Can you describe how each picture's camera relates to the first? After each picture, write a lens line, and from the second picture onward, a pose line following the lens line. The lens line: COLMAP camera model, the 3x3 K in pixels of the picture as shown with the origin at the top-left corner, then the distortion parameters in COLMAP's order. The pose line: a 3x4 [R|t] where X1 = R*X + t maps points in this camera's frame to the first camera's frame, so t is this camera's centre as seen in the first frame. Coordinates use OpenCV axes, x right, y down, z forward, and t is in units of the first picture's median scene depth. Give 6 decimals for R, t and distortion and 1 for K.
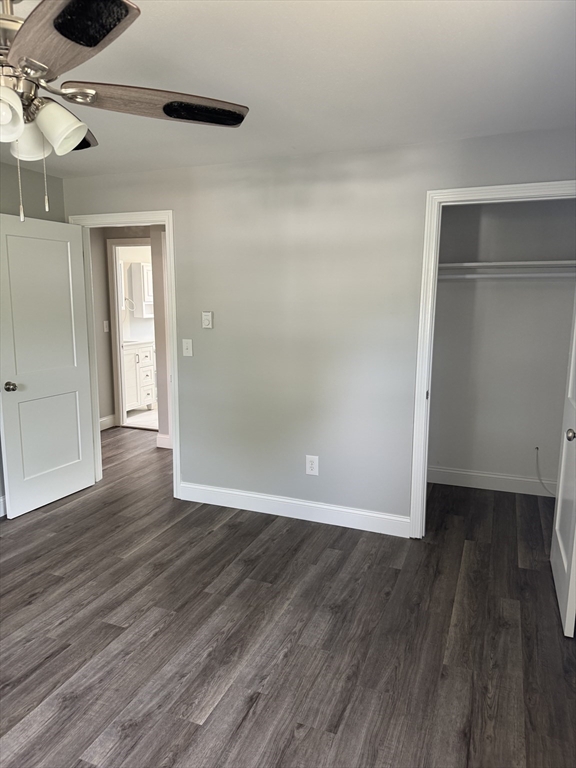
lens RADIAL K [[535.9, 0, 288.0], [0, 535.9, 384.0], [0, 0, 1]] dist [0.041118, -0.039241]
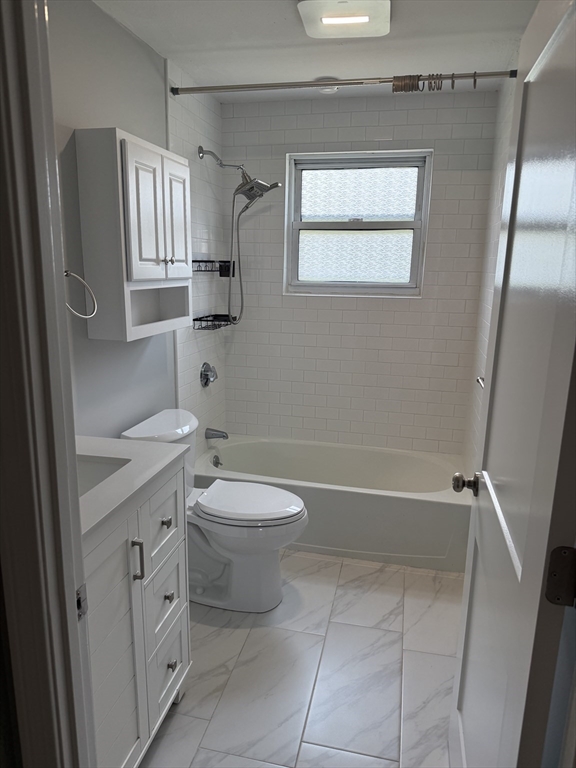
lens RADIAL K [[531.7, 0, 288.0], [0, 531.7, 384.0], [0, 0, 1]] dist [0.237625, -0.430880]
pose [[0.987325, -0.019576, 0.157503, -0.405527], [0.010348, 0.998193, 0.059200, -0.205729], [-0.158377, -0.056820, 0.985743, 1.247760]]
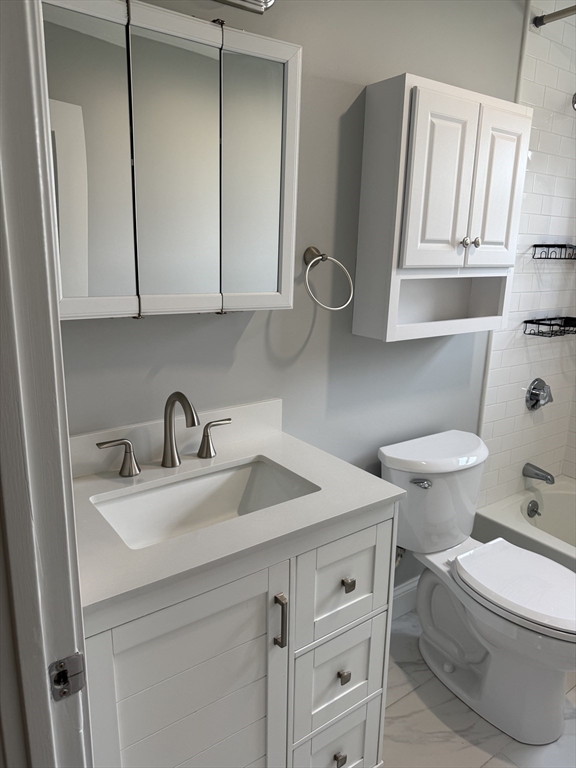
lens RADIAL K [[535.9, 0, 288.0], [0, 535.9, 384.0], [0, 0, 1]] dist [0.041118, -0.039241]
pose [[0.839673, 0.145053, -0.523363, -0.321884], [-0.105751, 0.988896, 0.104414, -0.219050], [0.532697, -0.032328, 0.845689, 1.378990]]
